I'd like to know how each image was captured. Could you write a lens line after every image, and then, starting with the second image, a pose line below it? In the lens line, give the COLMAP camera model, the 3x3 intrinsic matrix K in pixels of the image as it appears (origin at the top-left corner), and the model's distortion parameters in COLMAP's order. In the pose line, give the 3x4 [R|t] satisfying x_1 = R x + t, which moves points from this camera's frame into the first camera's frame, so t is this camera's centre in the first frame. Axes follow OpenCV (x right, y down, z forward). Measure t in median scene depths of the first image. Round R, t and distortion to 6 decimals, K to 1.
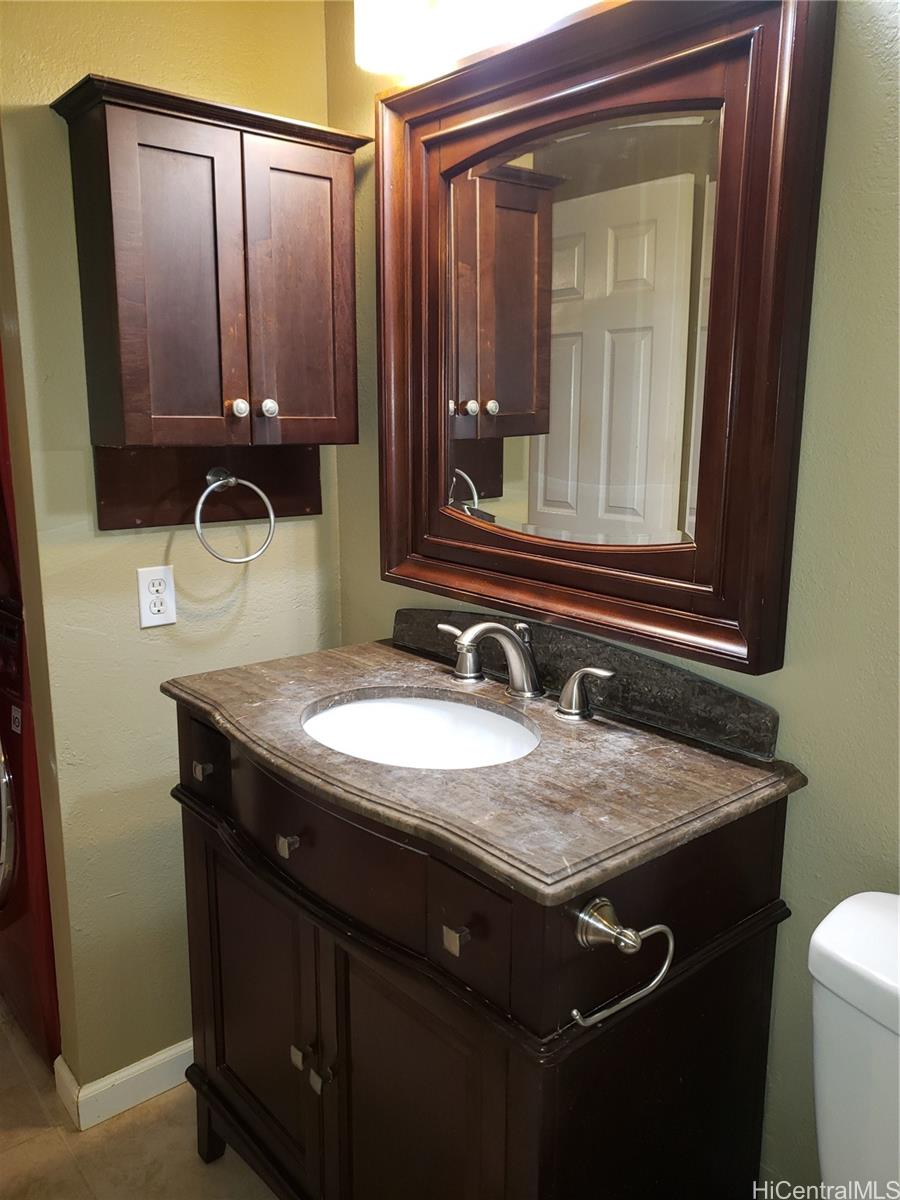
lens RADIAL K [[947.4, 0, 450.4], [0, 947.4, 596.3], [0, 0, 1]] dist [0.039076, -0.030694]
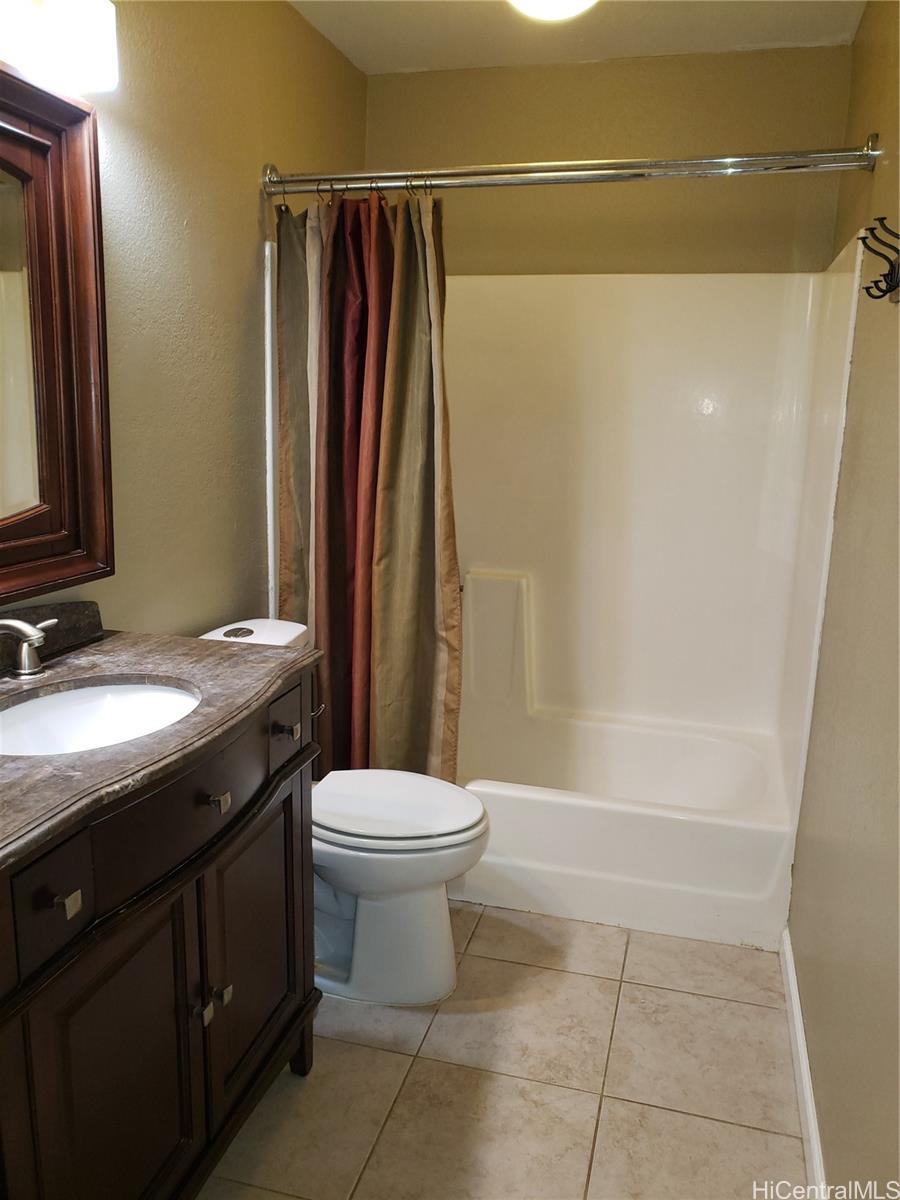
lens RADIAL K [[947.4, 0, 449.6], [0, 947.4, 598.7], [0, 0, 1]] dist [0.039076, -0.030694]
pose [[-0.552368, -0.198060, 0.809729, -1.196390], [0.143772, 0.934173, 0.326575, -0.295658], [-0.821108, 0.296806, -0.487532, 1.266097]]
